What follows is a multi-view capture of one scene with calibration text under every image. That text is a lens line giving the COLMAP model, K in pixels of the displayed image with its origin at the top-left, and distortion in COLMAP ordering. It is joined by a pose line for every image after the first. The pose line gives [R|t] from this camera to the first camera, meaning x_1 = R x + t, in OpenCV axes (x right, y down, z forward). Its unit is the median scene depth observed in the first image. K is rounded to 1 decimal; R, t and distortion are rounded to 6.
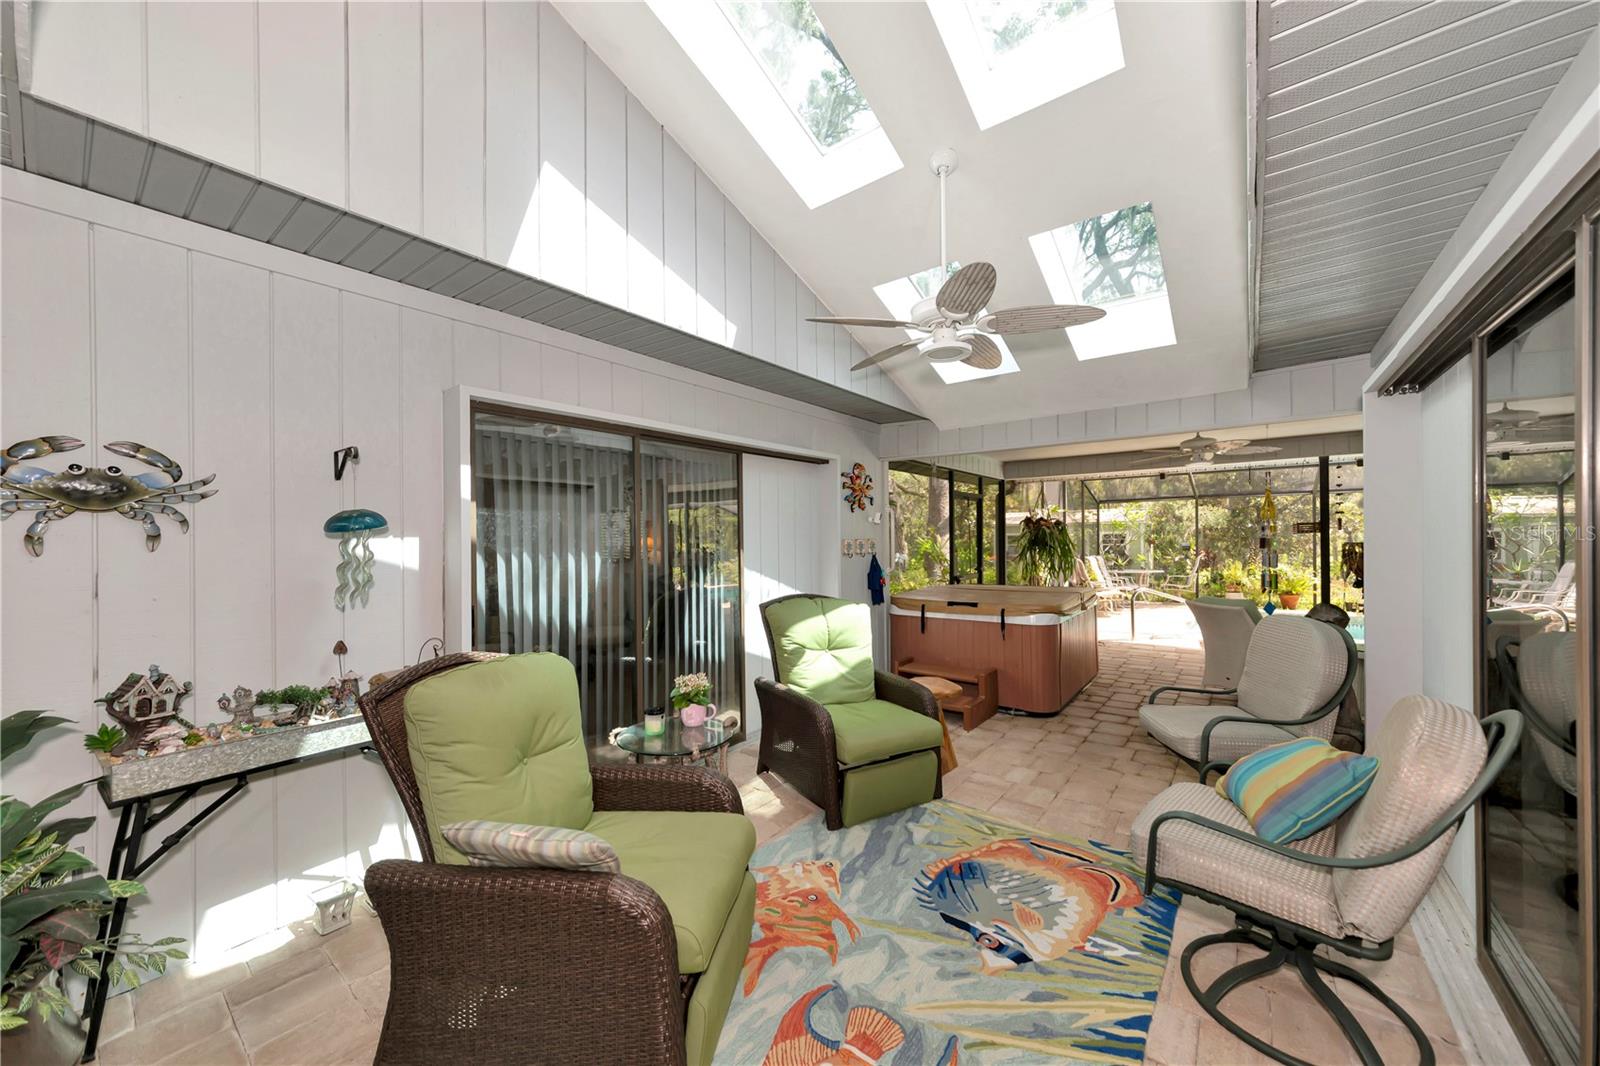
lens RADIAL K [[567.9, 0, 798.6], [0, 567.9, 536.8], [0, 0, 1]] dist [0.000282, -0.000060]
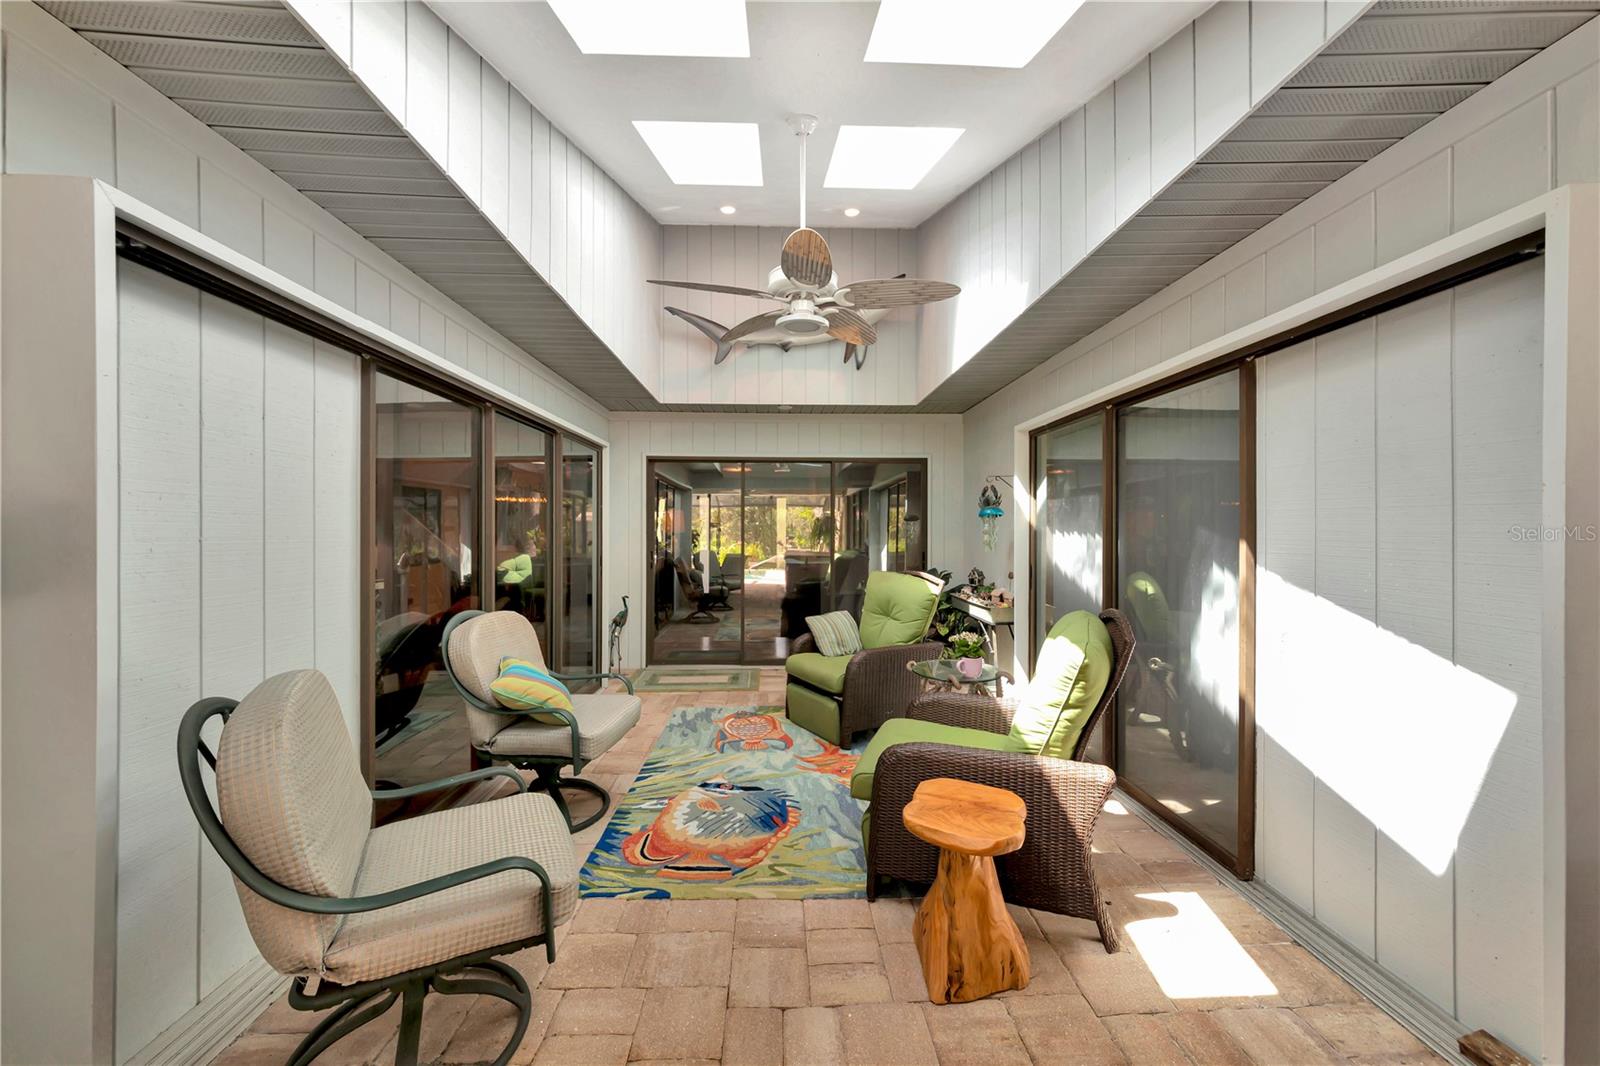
lens RADIAL K [[567.9, 0, 796.1], [0, 567.9, 529.1], [0, 0, 1]] dist [0.000282, -0.000060]
pose [[-0.754388, 0.007144, -0.656390, 1.111647], [0.004584, 0.999974, 0.005614, 0.022450], [0.656413, 0.001227, -0.754401, 2.128988]]
